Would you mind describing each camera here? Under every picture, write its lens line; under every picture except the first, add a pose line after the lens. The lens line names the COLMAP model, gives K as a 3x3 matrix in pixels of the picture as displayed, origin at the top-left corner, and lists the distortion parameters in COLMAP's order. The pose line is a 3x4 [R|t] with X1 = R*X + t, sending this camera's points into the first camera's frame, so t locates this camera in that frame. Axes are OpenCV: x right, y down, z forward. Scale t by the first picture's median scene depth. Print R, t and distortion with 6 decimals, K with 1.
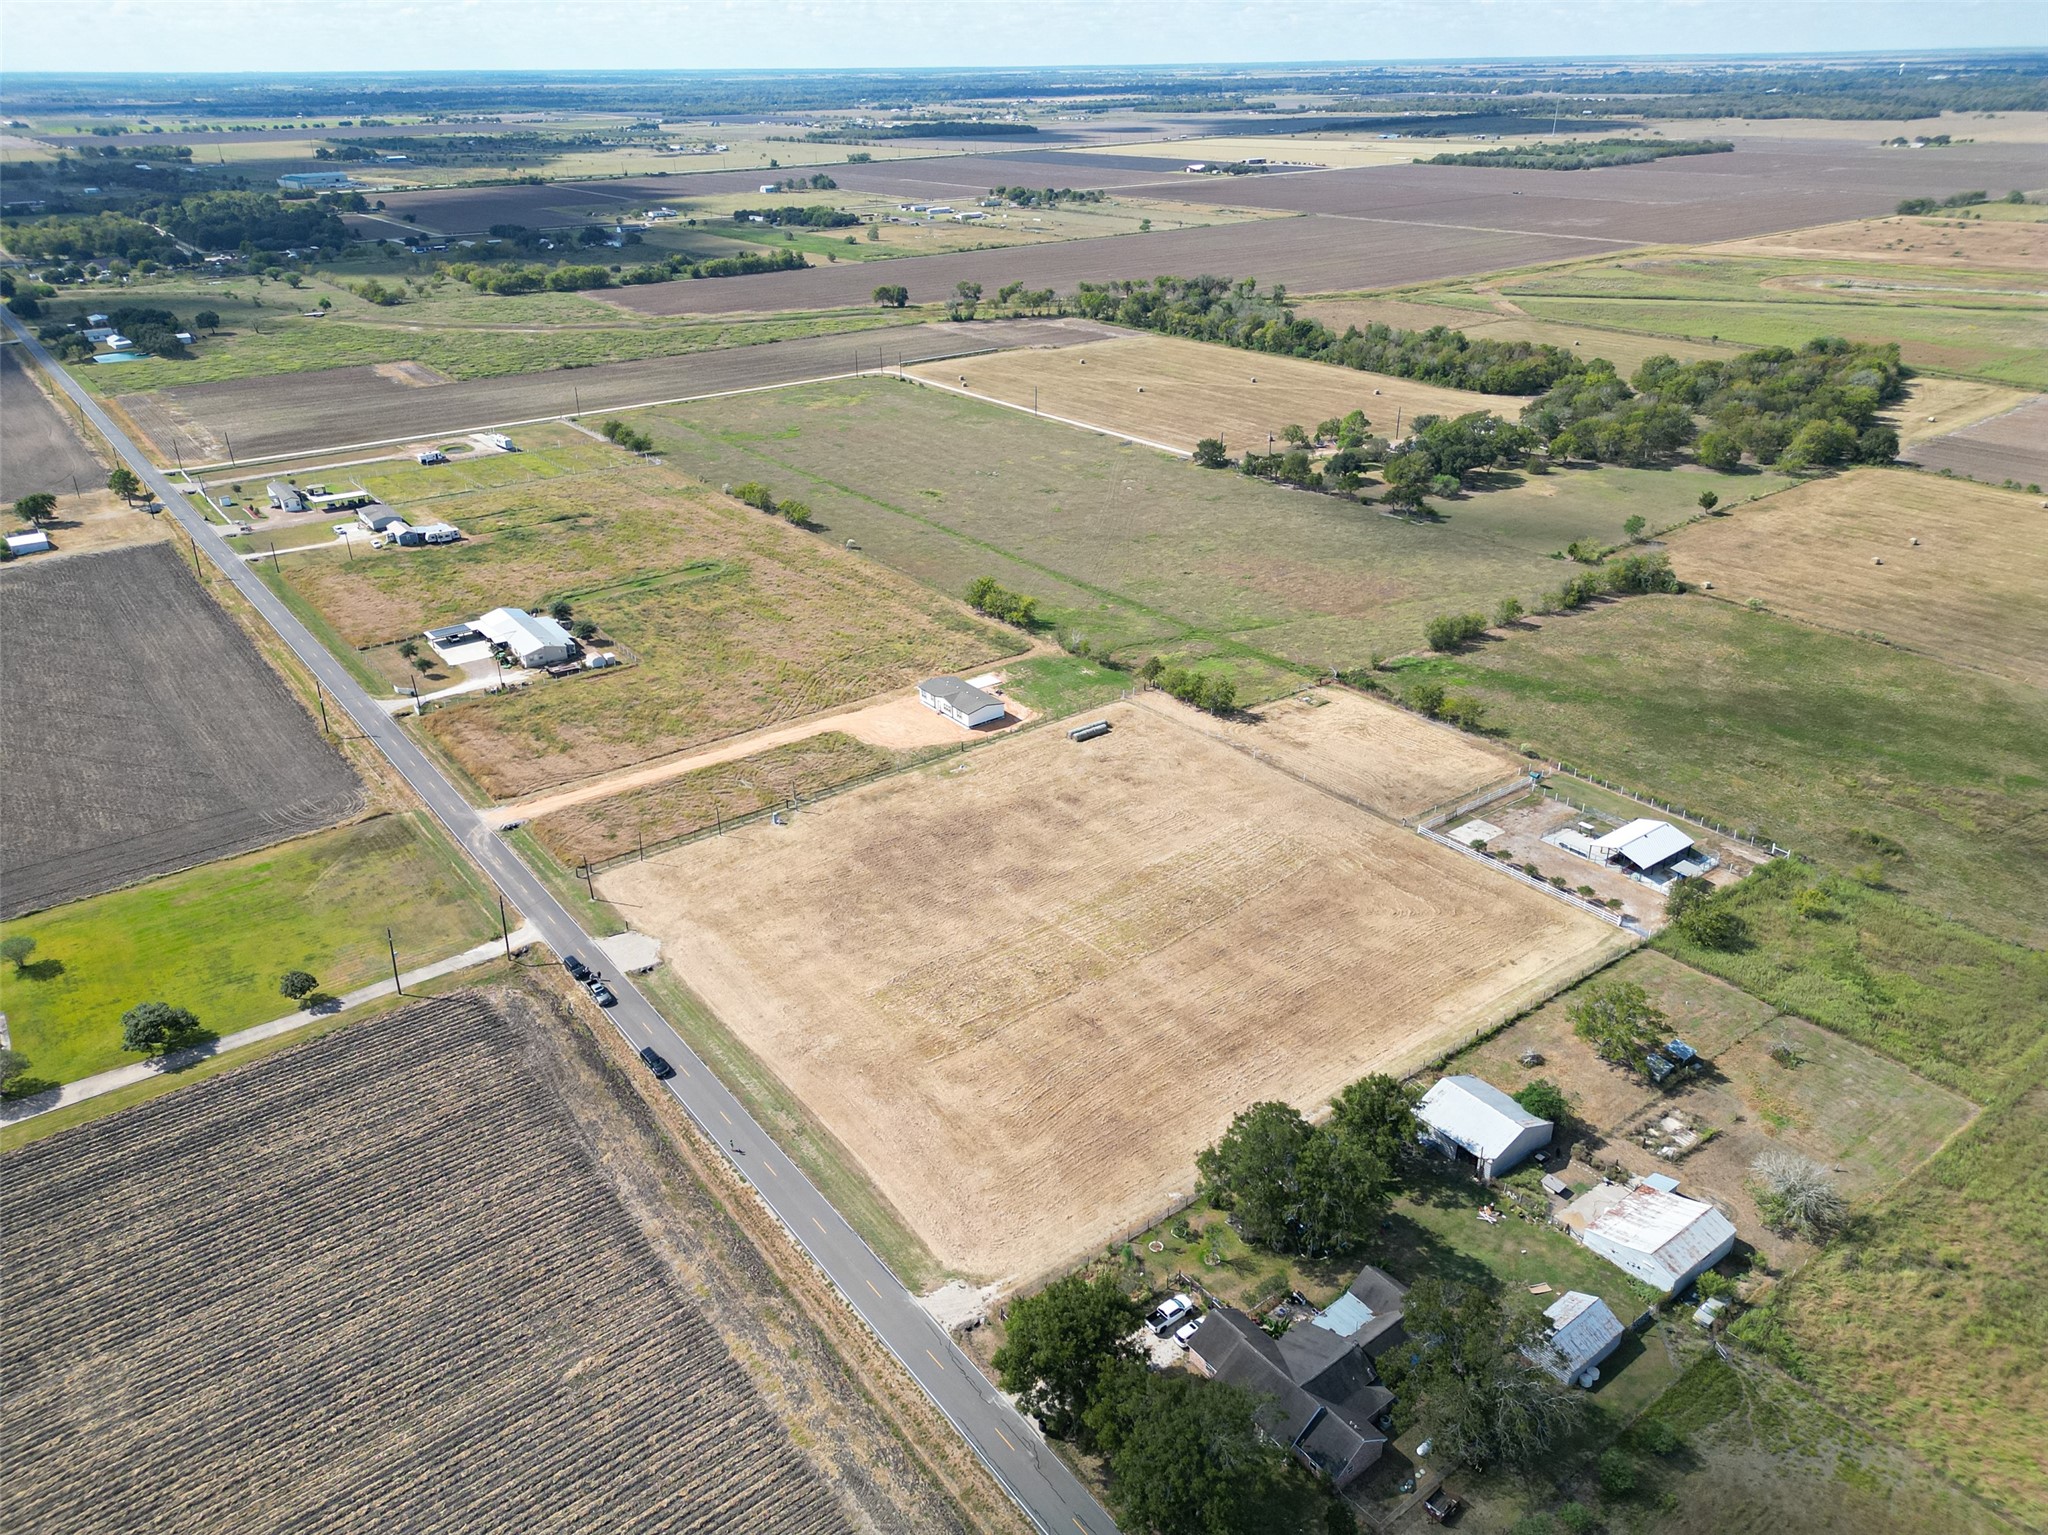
lens RADIAL K [[1422.6, 0, 1024.0], [0, 1422.6, 767.5], [0, 0, 1]] dist [0.075224, -0.067690]
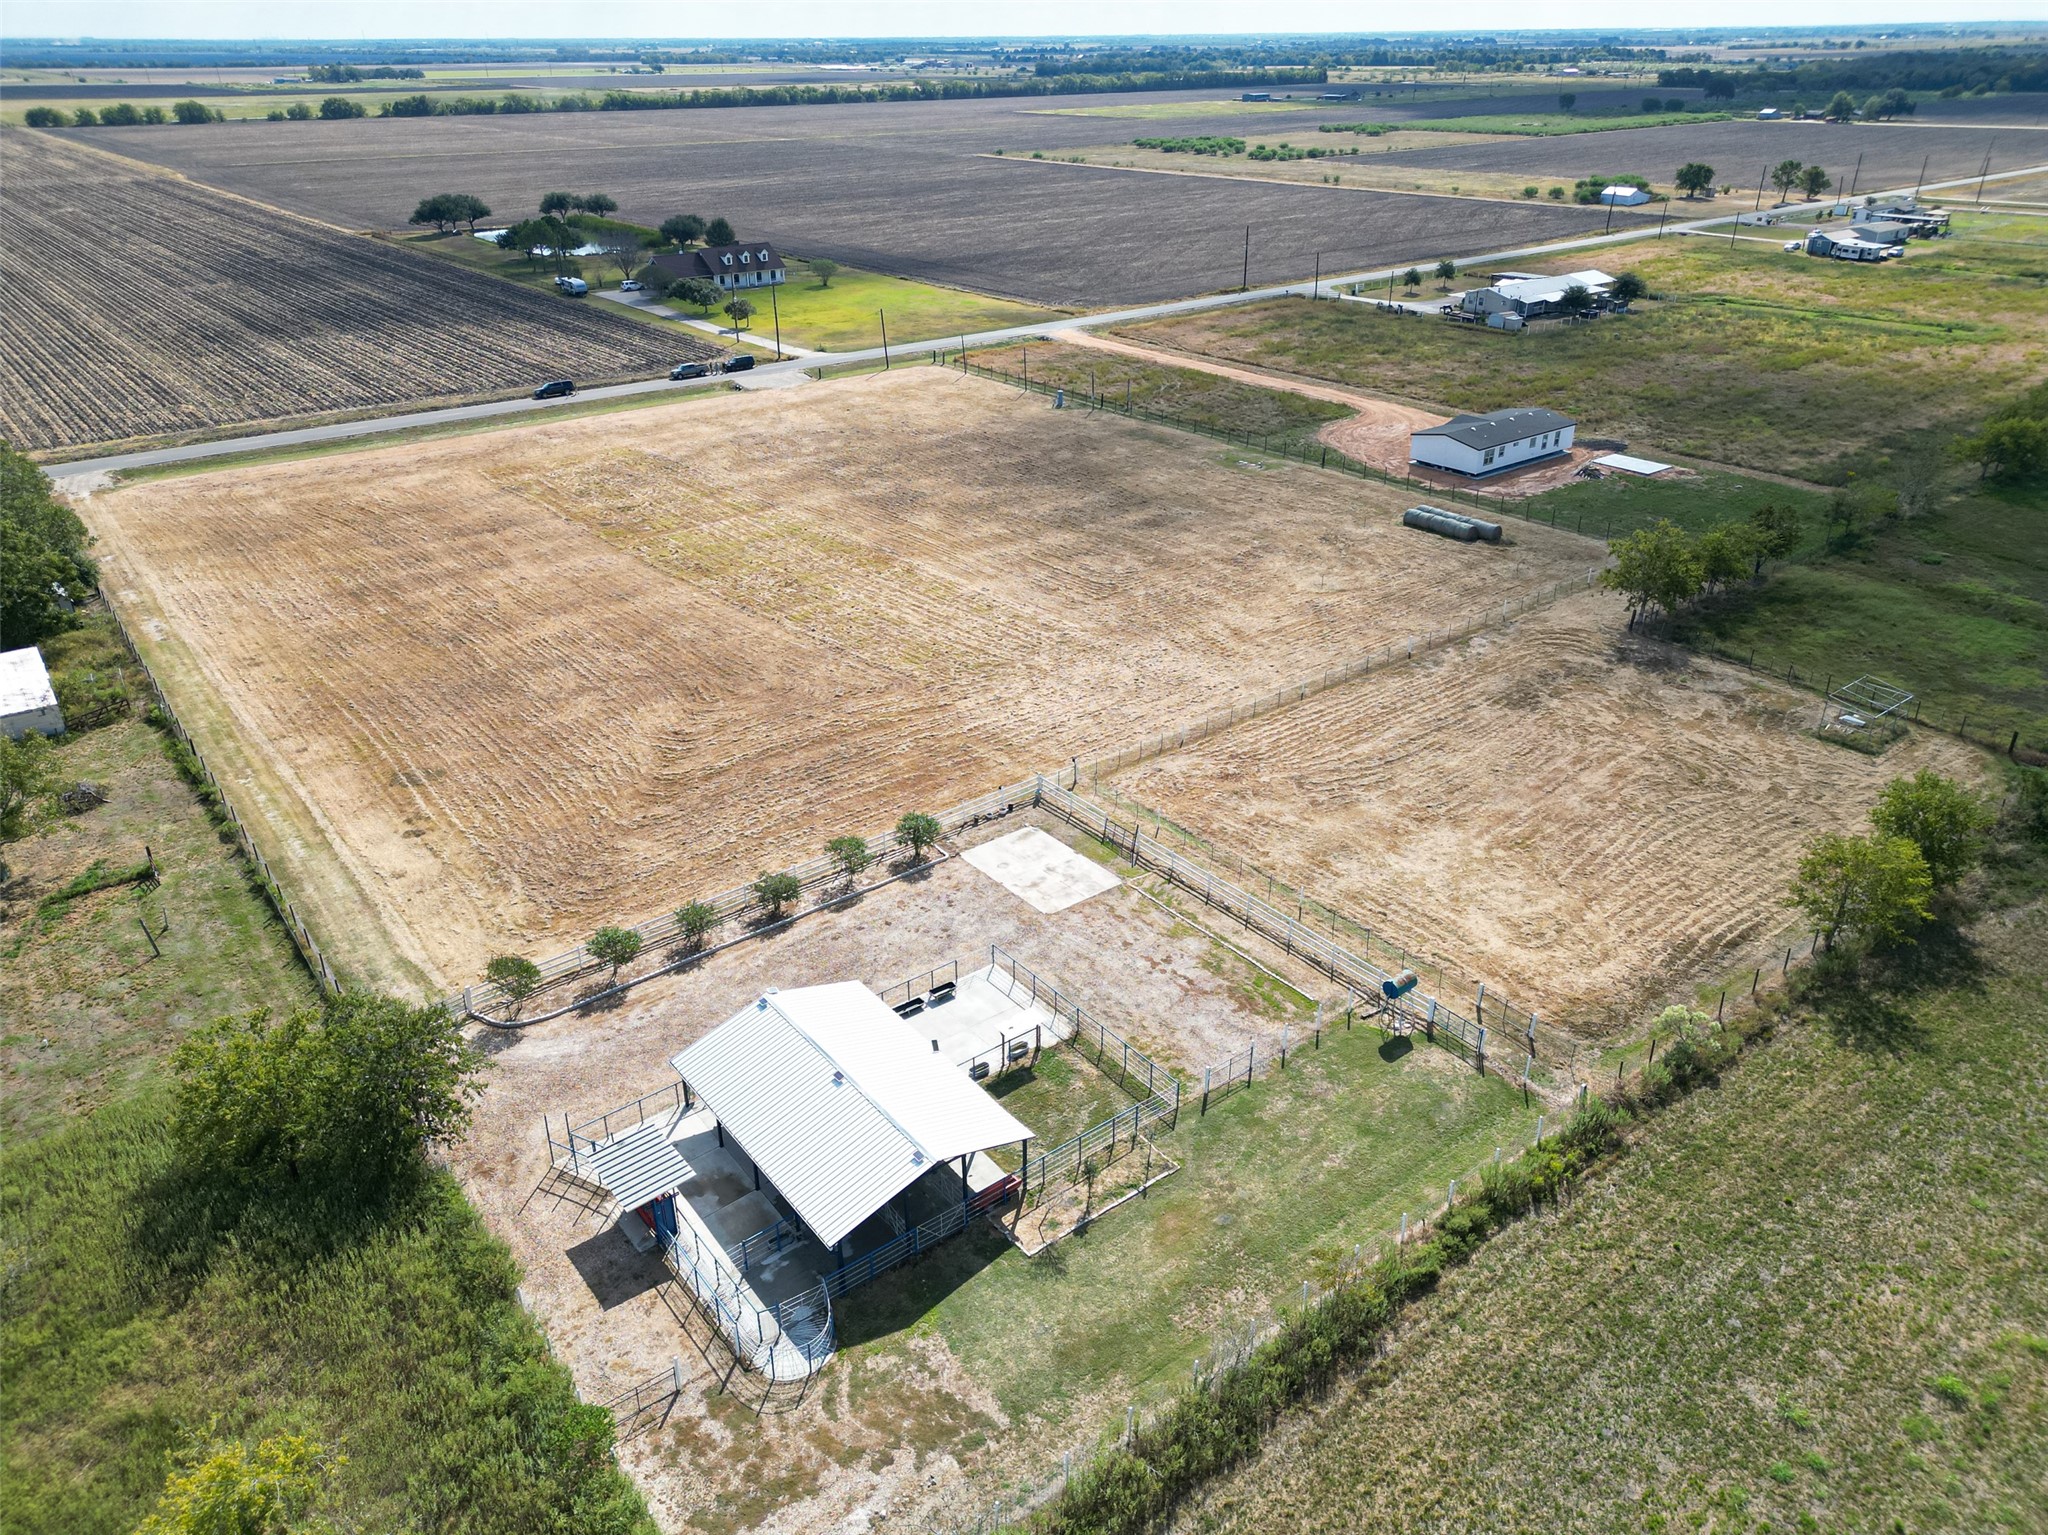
lens RADIAL K [[1434.4, 0, 1024.0], [0, 1434.4, 767.5], [0, 0, 1]] dist [0.069886, -0.071454]
pose [[0.015404, 0.461503, -0.887005, 0.406421], [-0.433818, 0.802349, 0.409924, -0.076553], [0.900869, 0.378484, 0.212567, 0.604684]]
